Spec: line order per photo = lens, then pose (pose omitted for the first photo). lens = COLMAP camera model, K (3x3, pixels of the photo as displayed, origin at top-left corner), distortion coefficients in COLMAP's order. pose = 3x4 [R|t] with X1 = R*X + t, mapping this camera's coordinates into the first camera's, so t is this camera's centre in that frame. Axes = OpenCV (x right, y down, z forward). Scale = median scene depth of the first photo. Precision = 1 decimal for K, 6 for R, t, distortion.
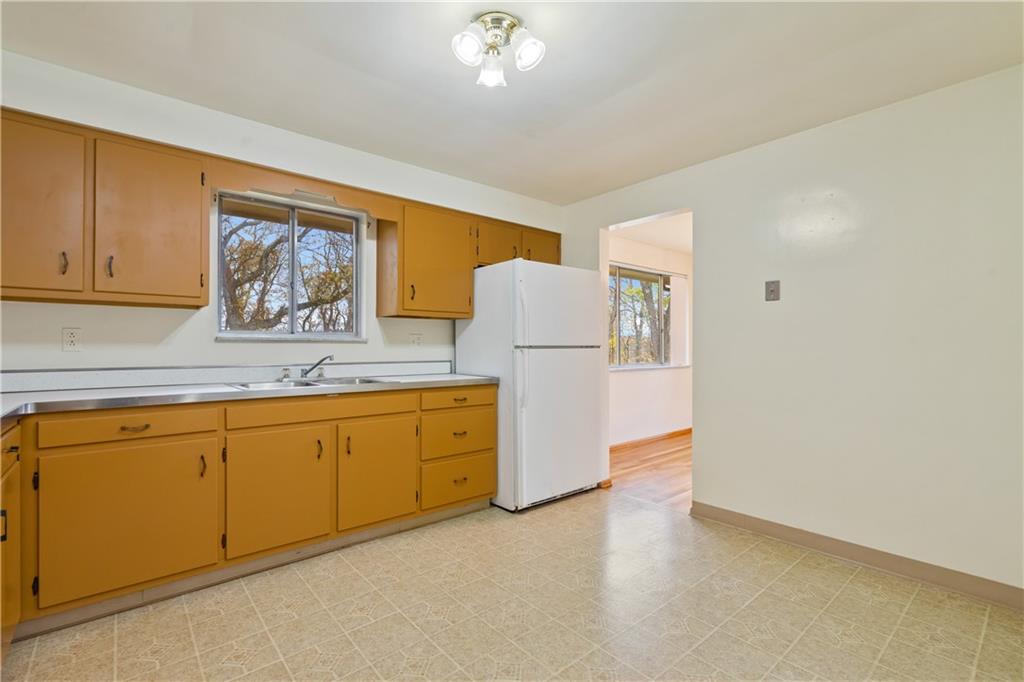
lens RADIAL K [[466.5, 0, 514.9], [0, 466.5, 340.9], [0, 0, 1]] dist [-0.002628, 0.001402]
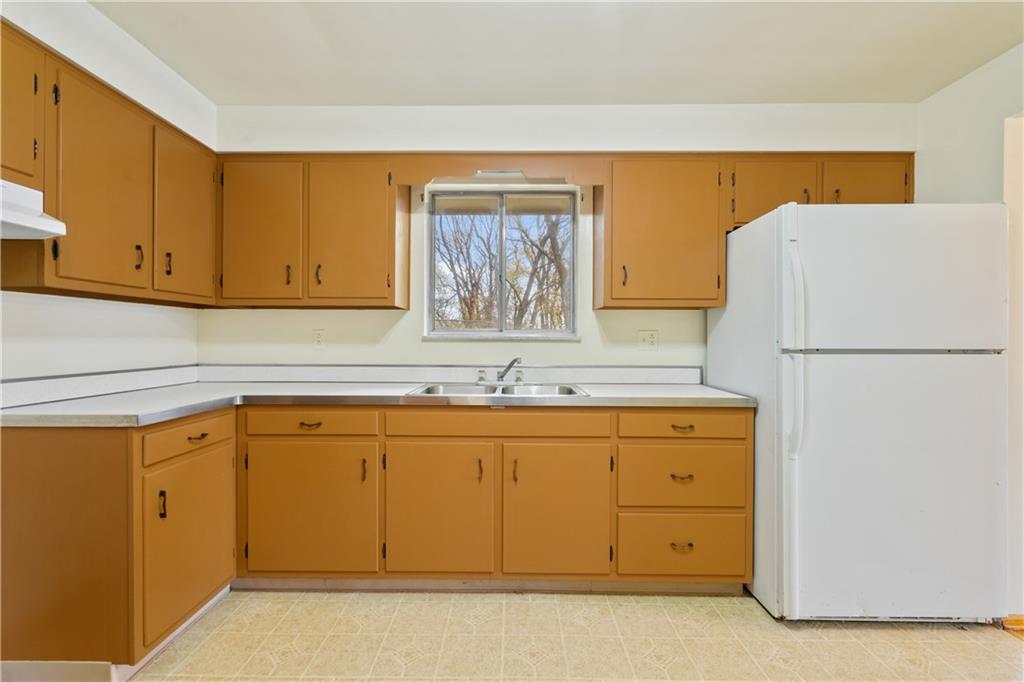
lens RADIAL K [[466.5, 0, 505.8], [0, 466.5, 340.7], [0, 0, 1]] dist [-0.002628, 0.001402]
pose [[0.748943, 0.004334, -0.662620, 0.139707], [0.004301, 0.999926, 0.011401, -0.009025], [0.662620, -0.011388, 0.748869, 0.322146]]
